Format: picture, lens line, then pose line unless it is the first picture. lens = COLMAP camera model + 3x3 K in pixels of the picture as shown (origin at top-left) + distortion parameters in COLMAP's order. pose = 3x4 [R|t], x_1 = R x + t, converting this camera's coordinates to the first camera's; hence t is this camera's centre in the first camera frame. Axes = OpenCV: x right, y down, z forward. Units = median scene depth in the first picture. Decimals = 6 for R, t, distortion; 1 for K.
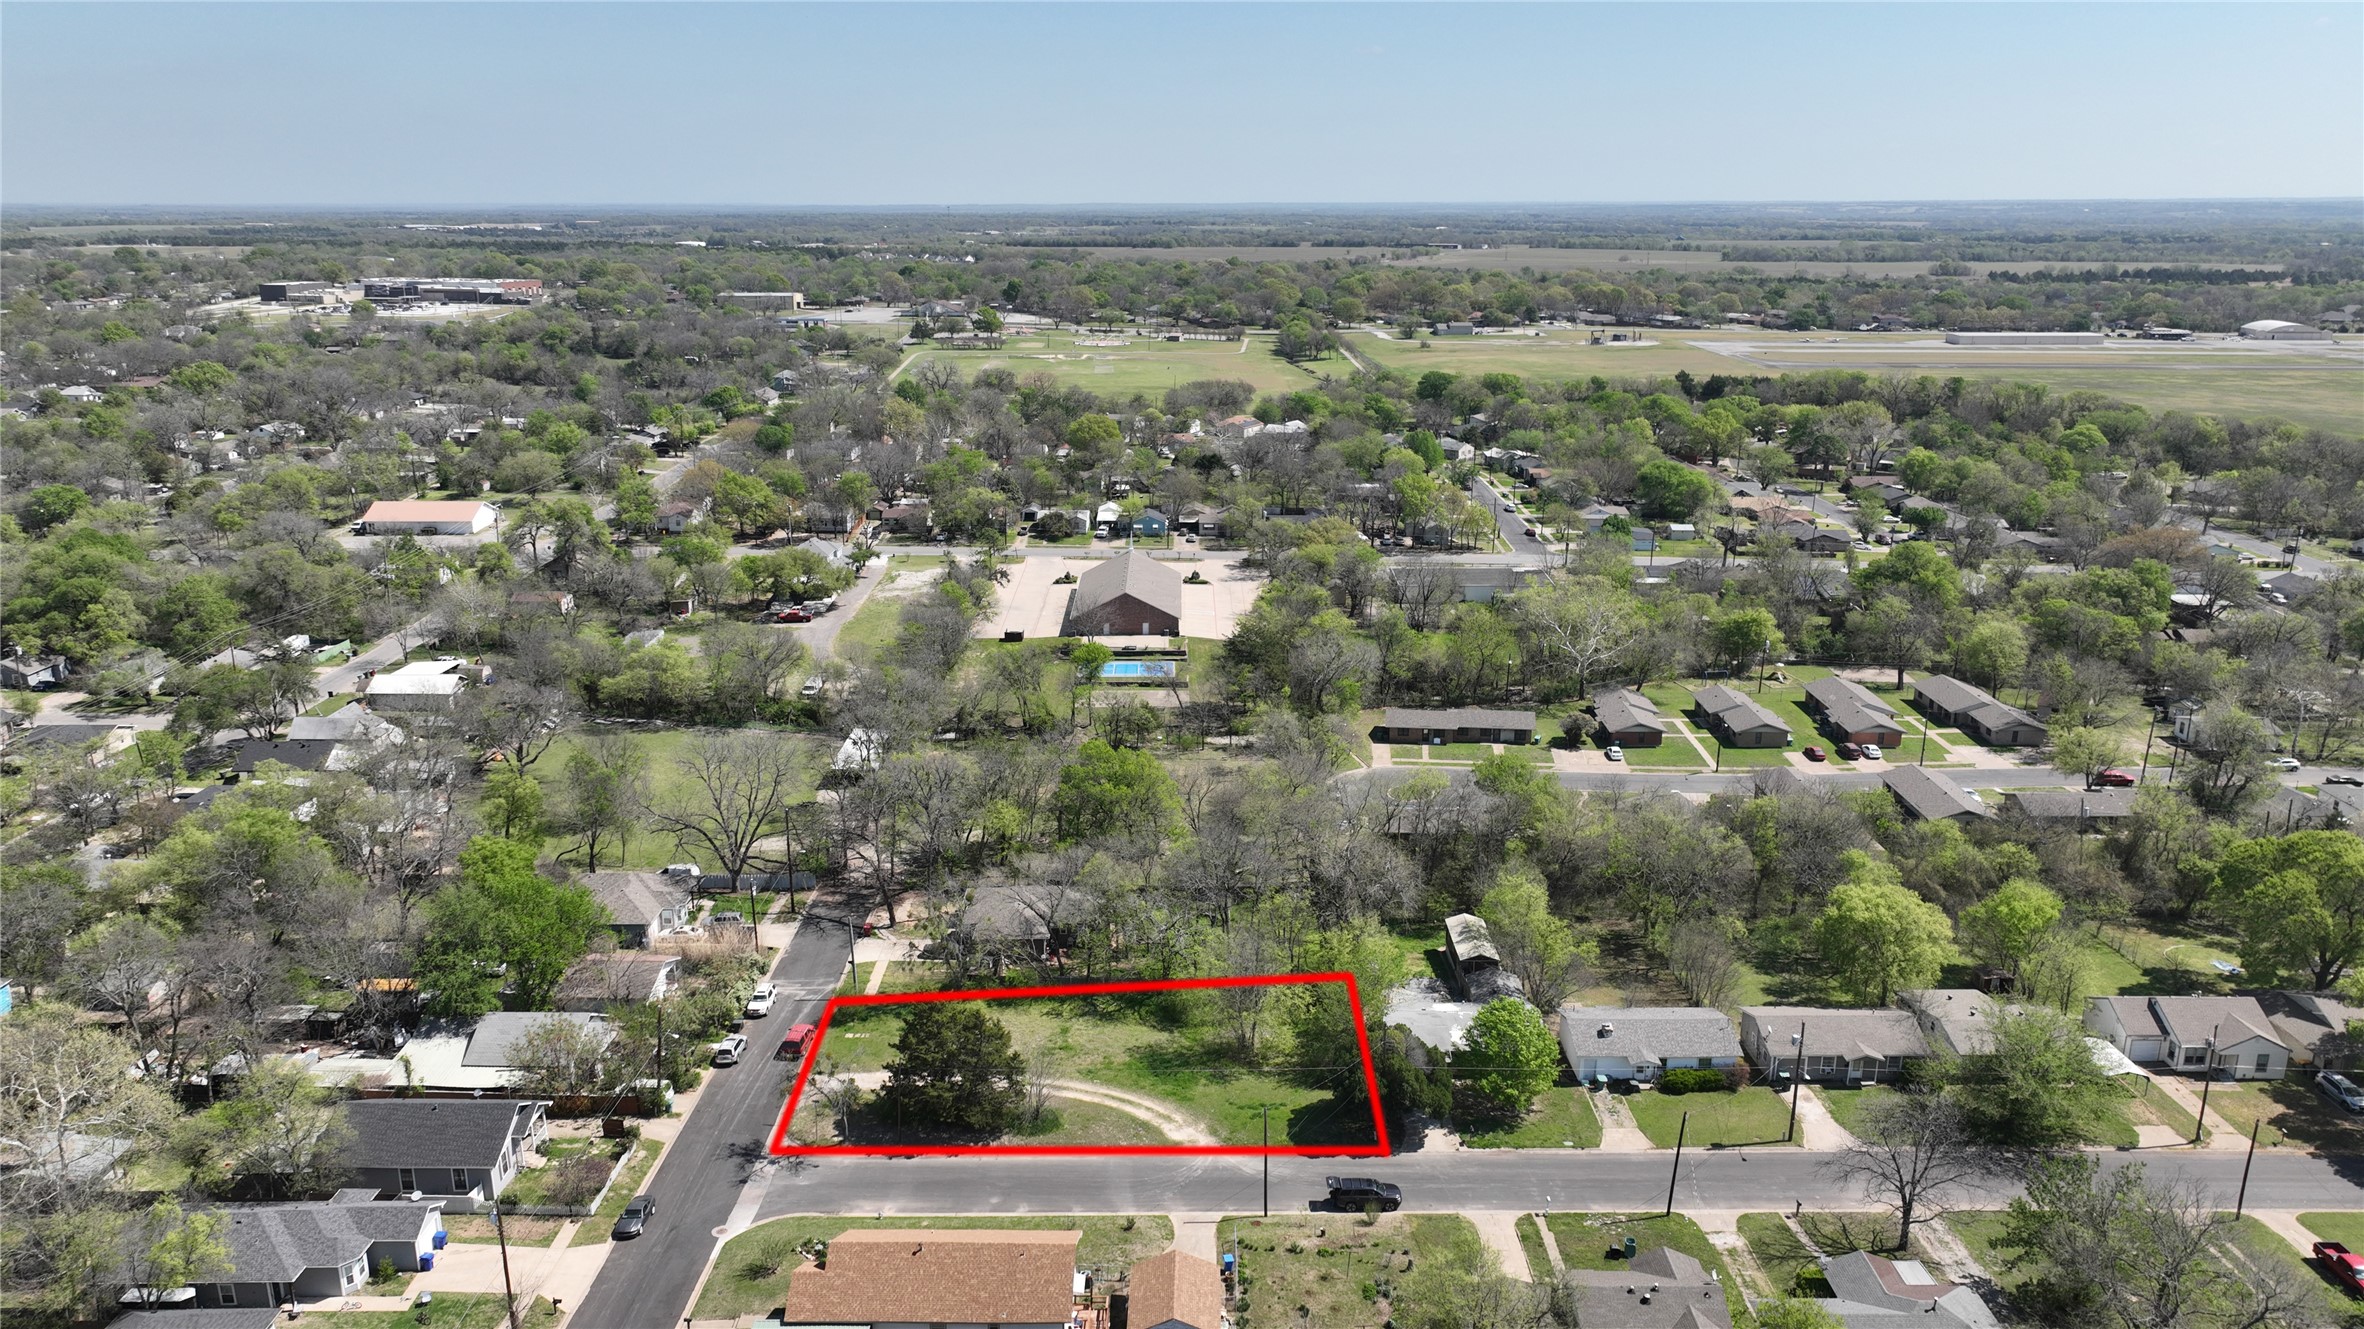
lens RADIAL K [[1659.5, 0, 1186.3], [0, 1659.5, 671.2], [0, 0, 1]] dist [0.003863, 0.009533]
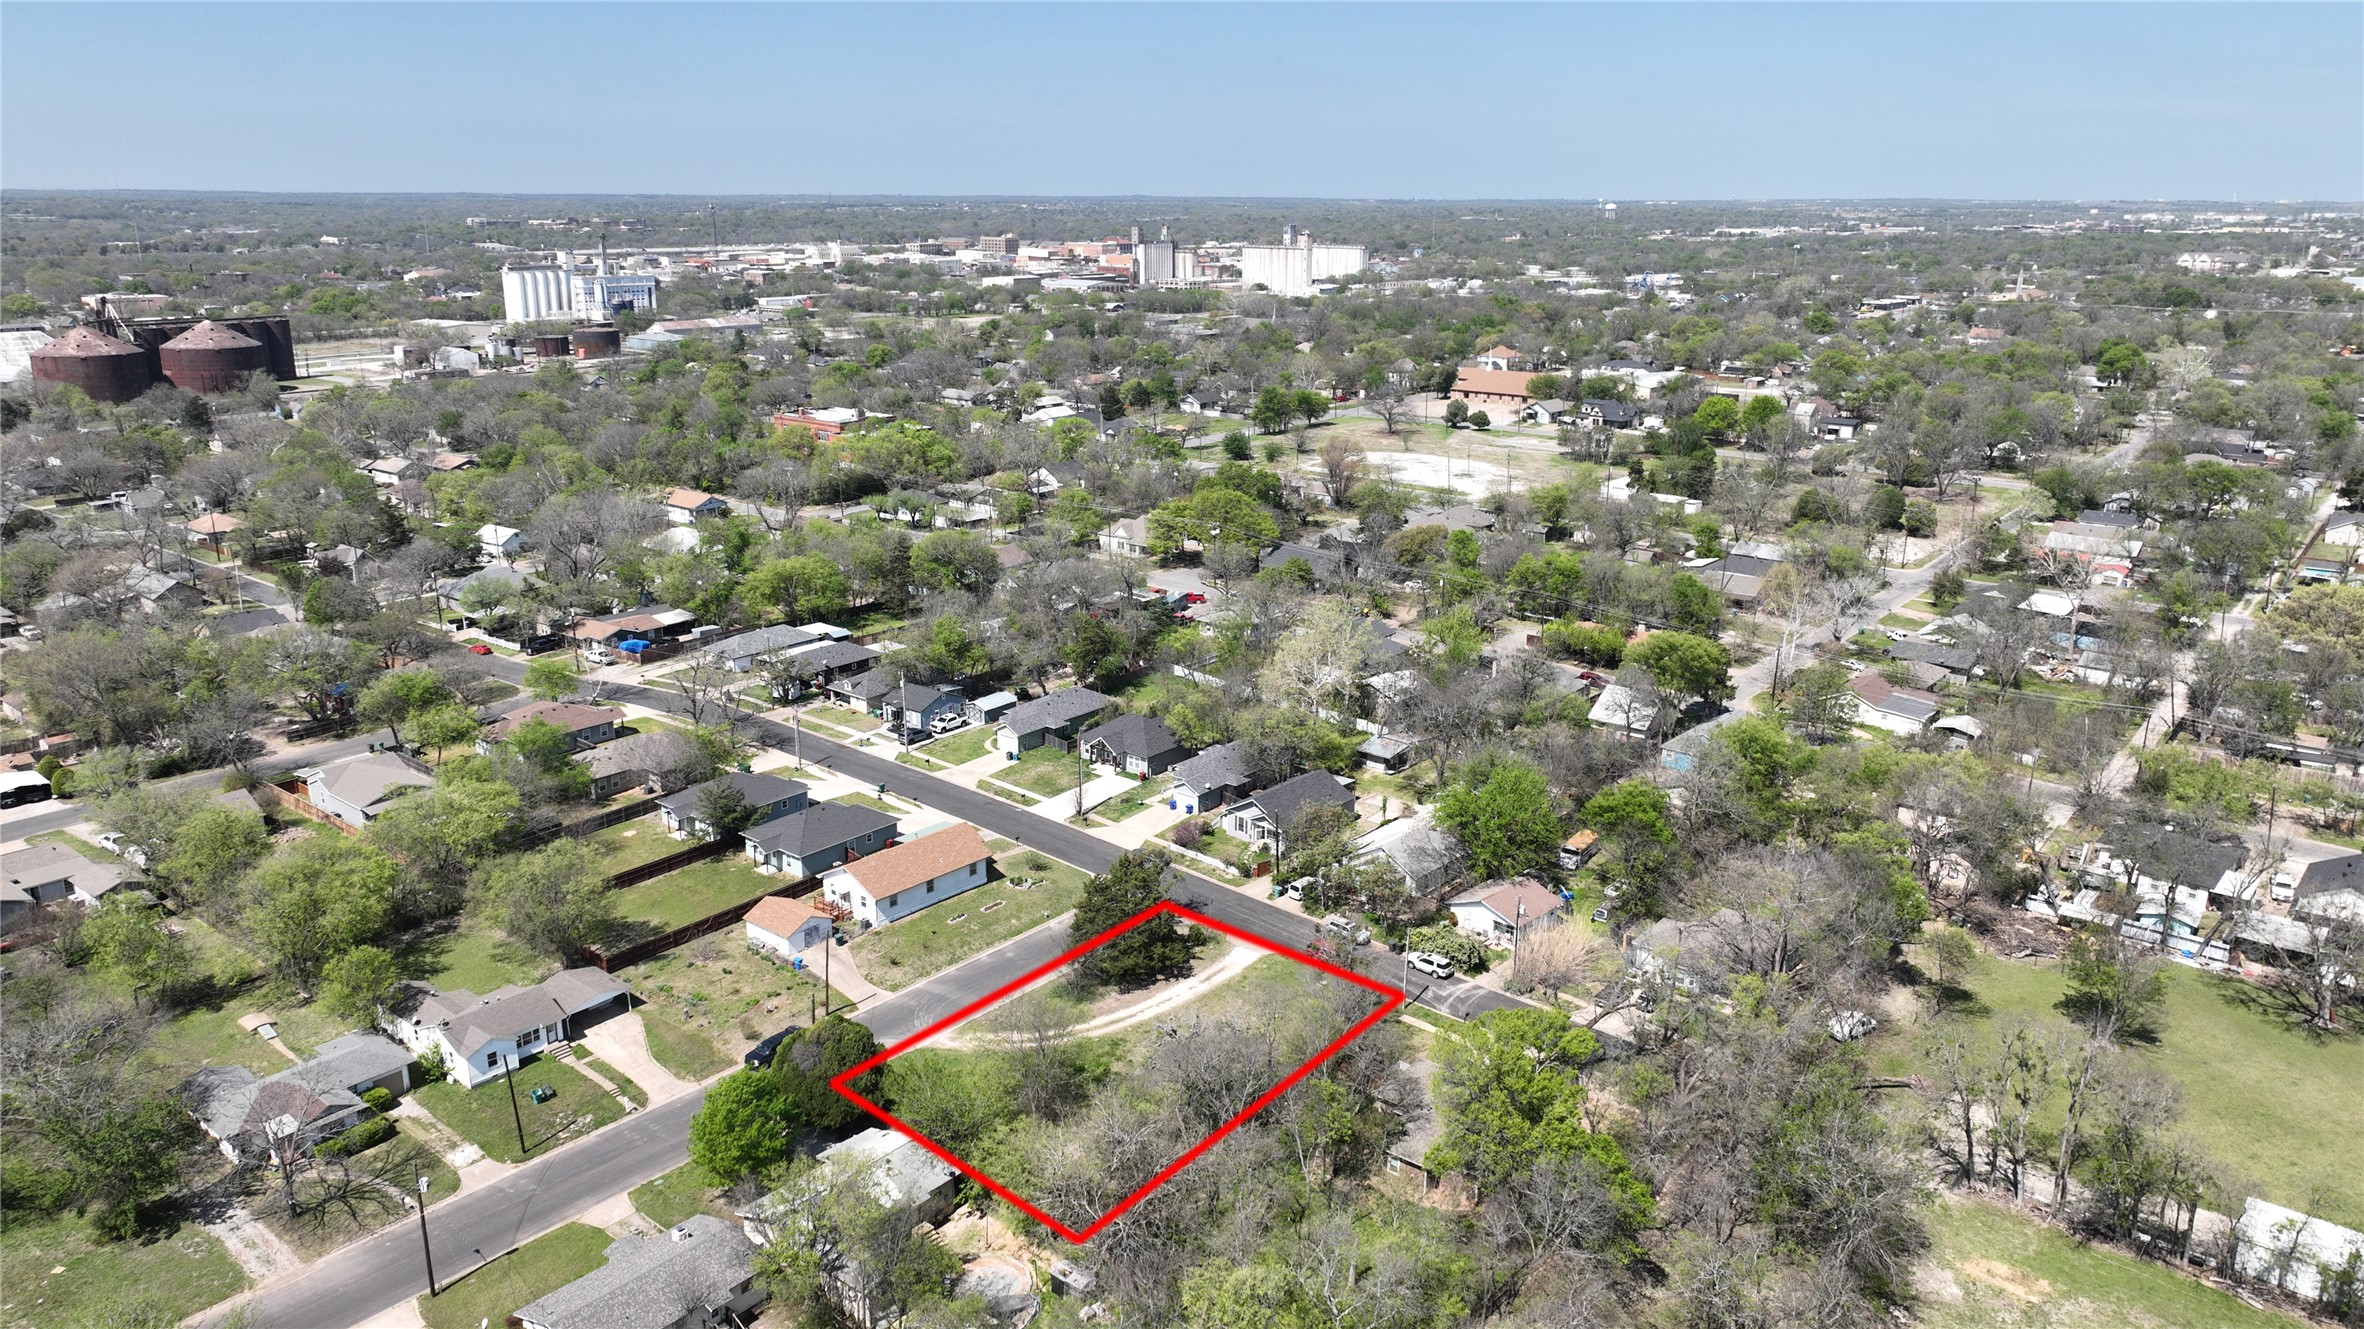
lens RADIAL K [[1659.5, 0, 1185.2], [0, 1659.5, 650.9], [0, 0, 1]] dist [0.003863, 0.009533]
pose [[-0.637154, 0.203826, -0.743297, 0.586944], [-0.217320, 0.877757, 0.426984, -0.392609], [0.739464, 0.433587, -0.514971, 1.356322]]
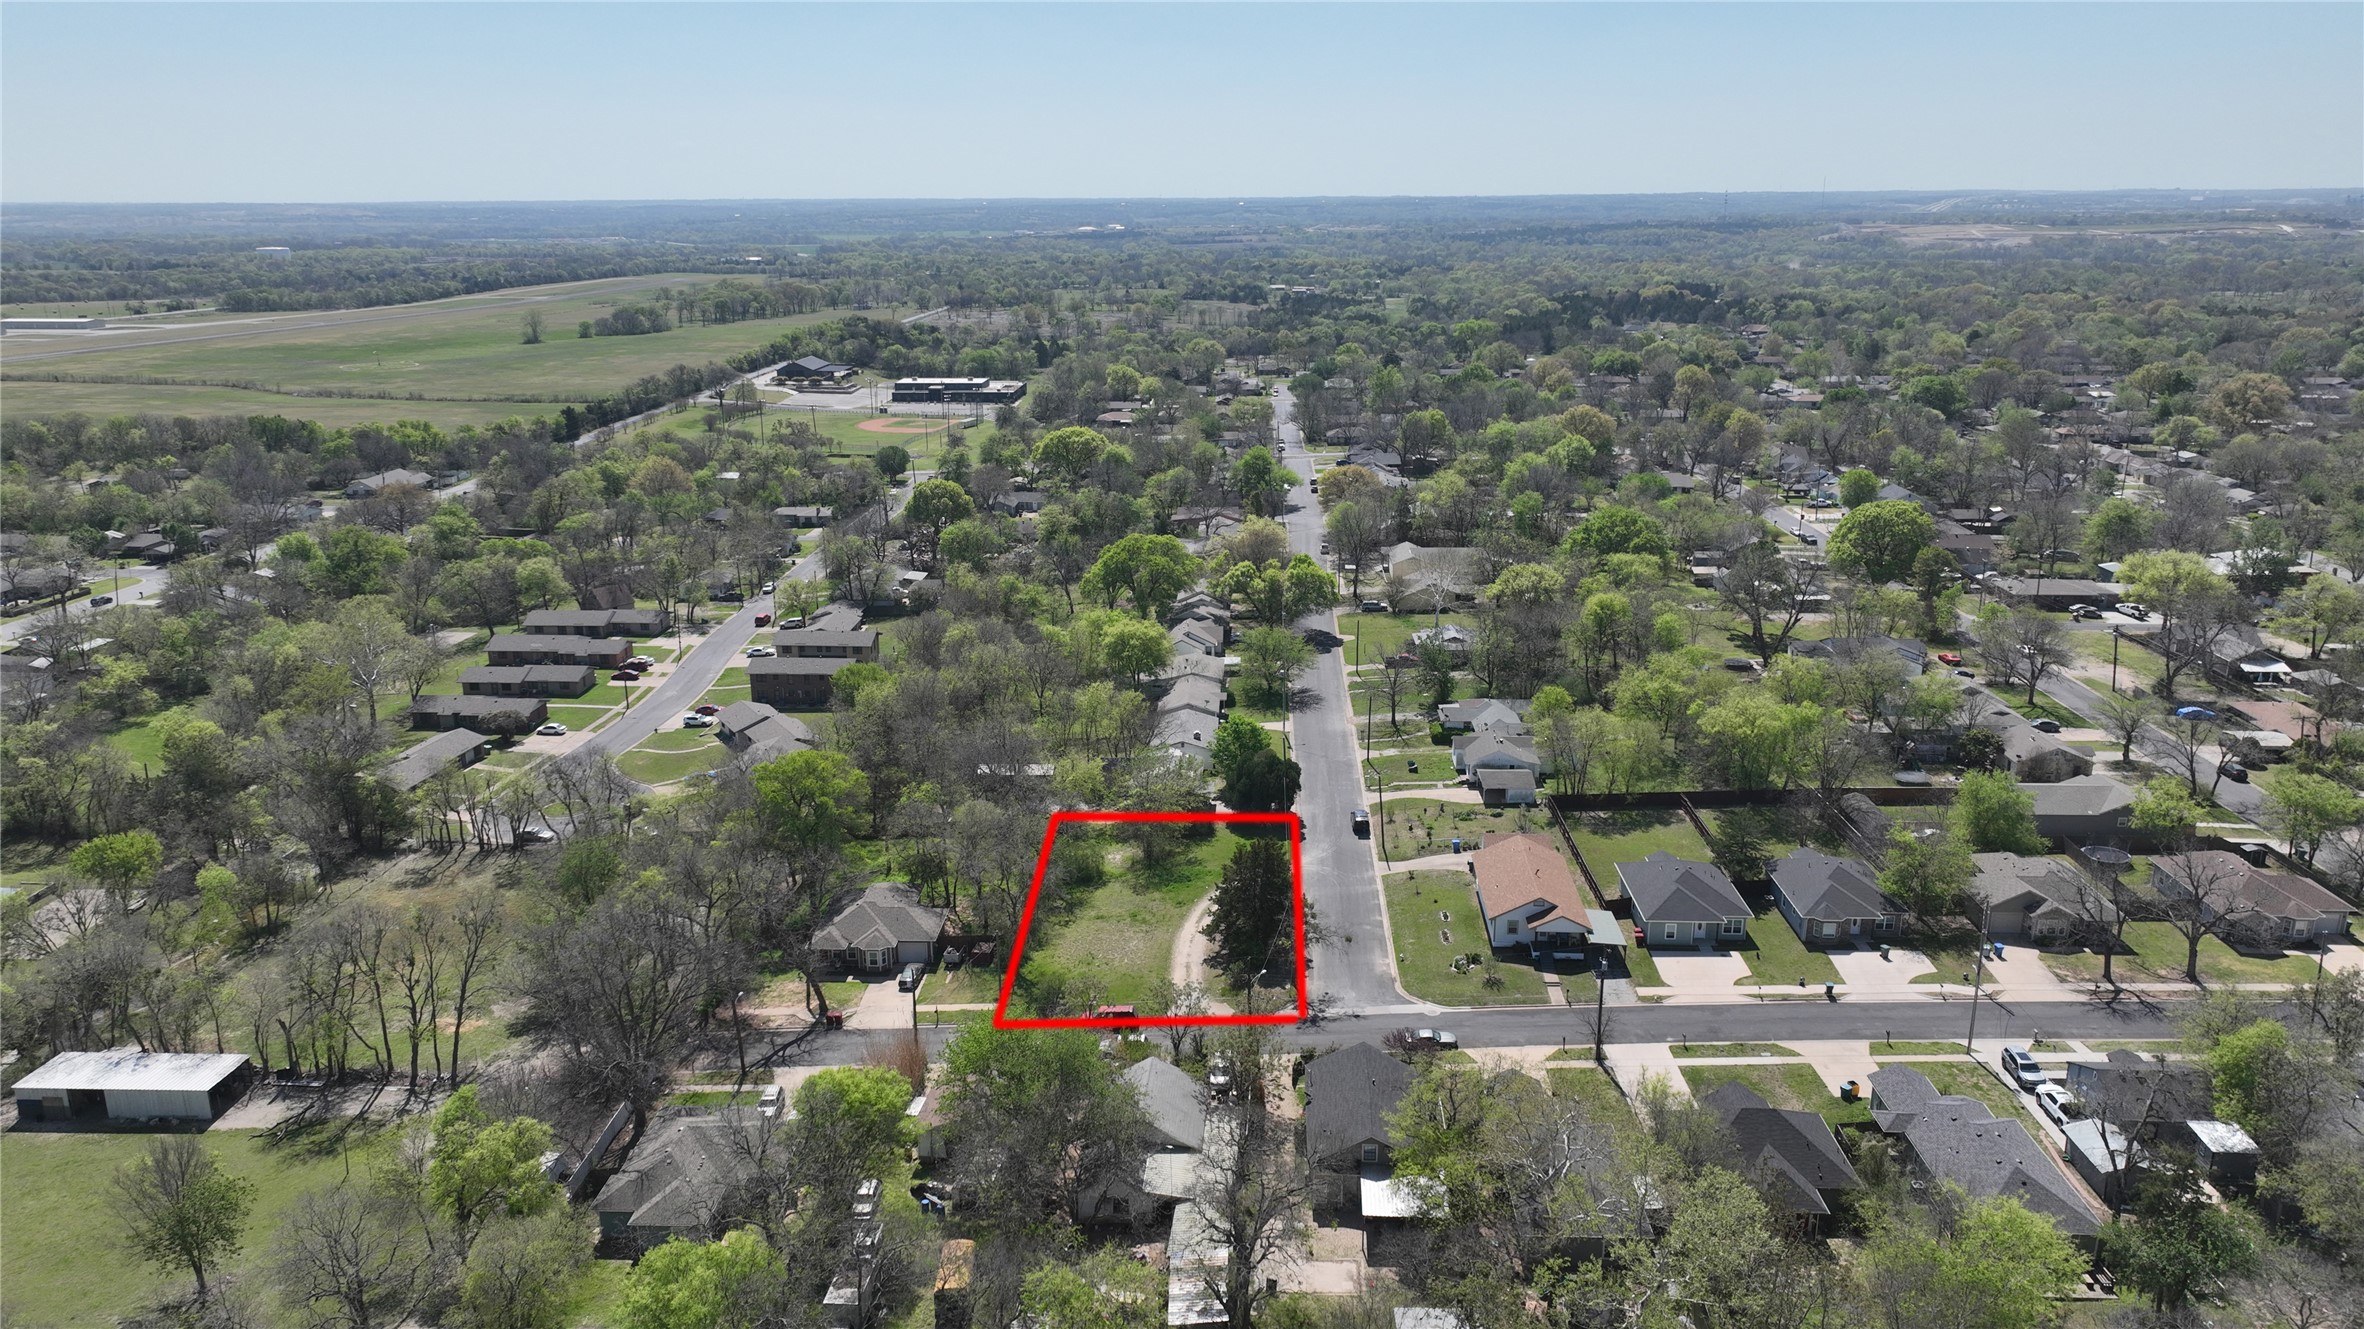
lens RADIAL K [[1659.5, 0, 1185.1], [0, 1659.5, 671.3], [0, 0, 1]] dist [0.003863, 0.009533]
pose [[0.045802, -0.276383, 0.959956, -1.104956], [0.281852, 0.925496, 0.253014, -0.210541], [-0.958364, 0.258977, 0.120288, 0.748807]]
